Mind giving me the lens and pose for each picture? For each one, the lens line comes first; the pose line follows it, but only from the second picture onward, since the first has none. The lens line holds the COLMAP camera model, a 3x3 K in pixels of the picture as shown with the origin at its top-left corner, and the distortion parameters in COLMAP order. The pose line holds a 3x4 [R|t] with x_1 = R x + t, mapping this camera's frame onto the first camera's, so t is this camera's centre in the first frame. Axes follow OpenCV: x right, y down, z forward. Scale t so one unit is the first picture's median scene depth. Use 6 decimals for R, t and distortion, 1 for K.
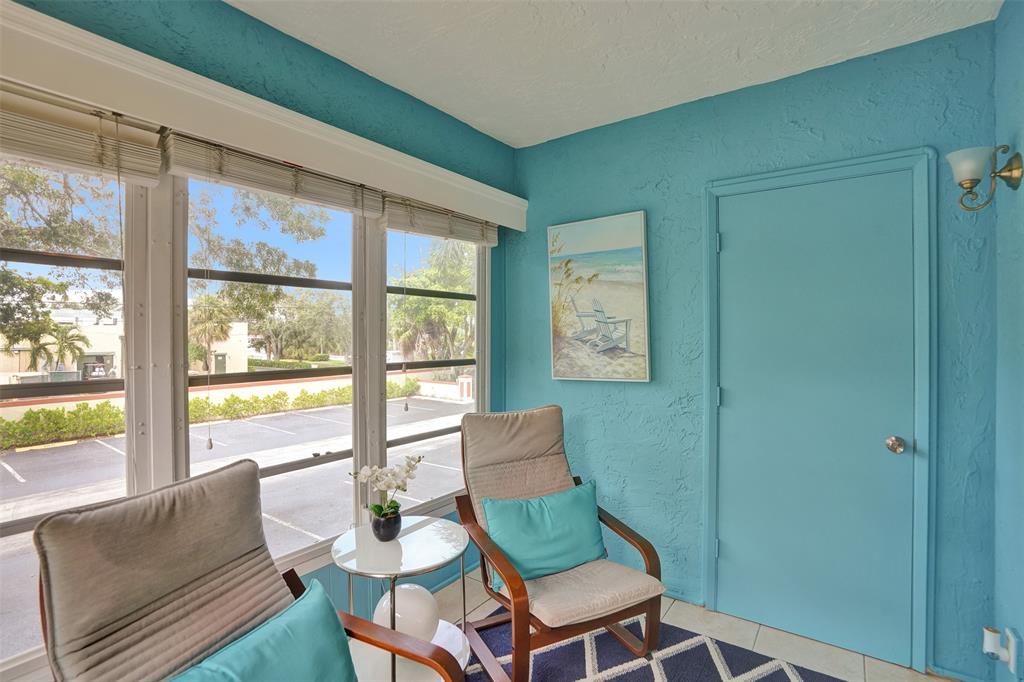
lens RADIAL K [[486.0, 0, 507.8], [0, 486.0, 346.4], [0, 0, 1]] dist [-0.072569, 0.030580]
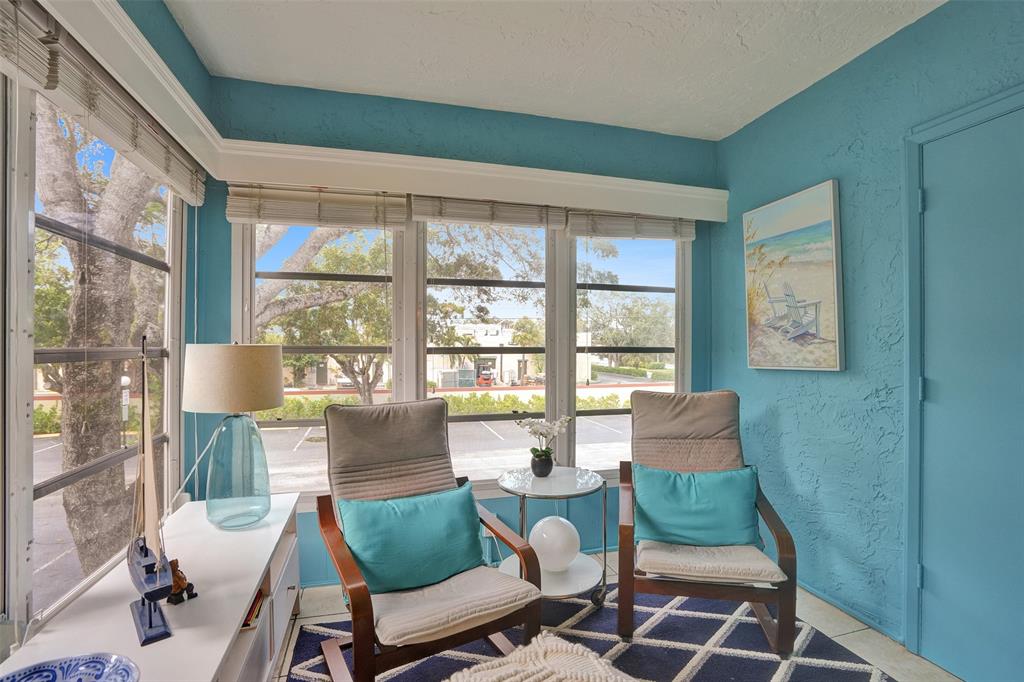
lens RADIAL K [[469.8, 0, 510.0], [0, 469.8, 356.2], [0, 0, 1]] dist [-0.067215, 0.026161]
pose [[0.787962, 0.018485, -0.615447, 0.334208], [-0.016162, 0.999826, 0.009336, 0.049205], [0.615512, 0.002590, 0.788123, -0.039899]]
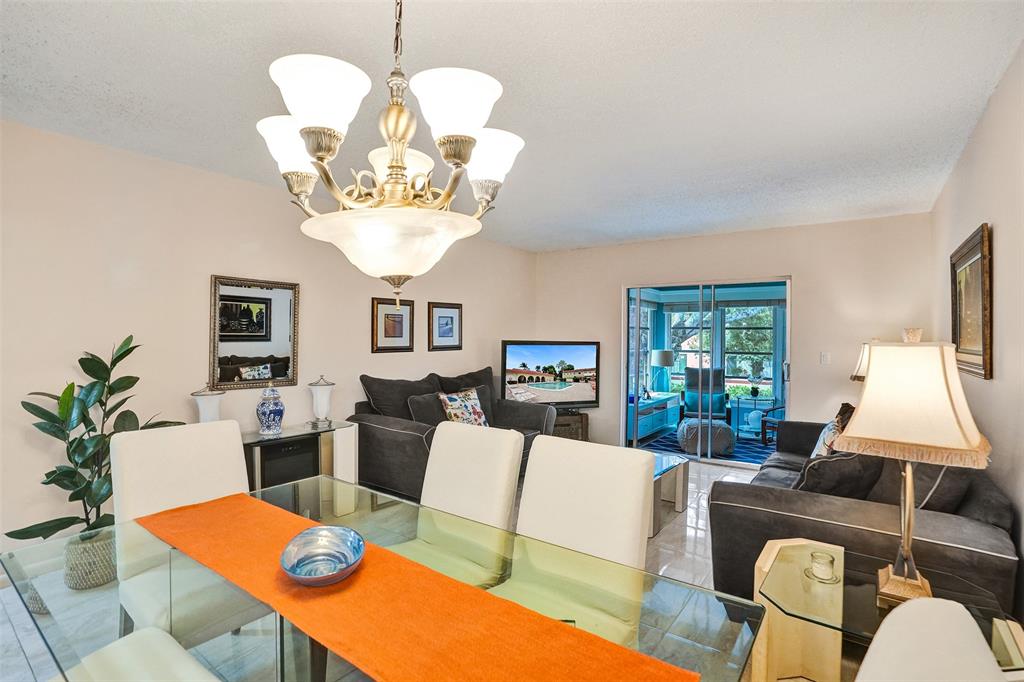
lens RADIAL K [[486.0, 0, 507.8], [0, 486.0, 346.4], [0, 0, 1]] dist [-0.072569, 0.030580]
pose [[-0.001829, 0.026237, -0.999654, 2.643579], [-0.025207, 0.999337, 0.026275, -0.037553], [0.999681, 0.025246, -0.001167, -0.726766]]
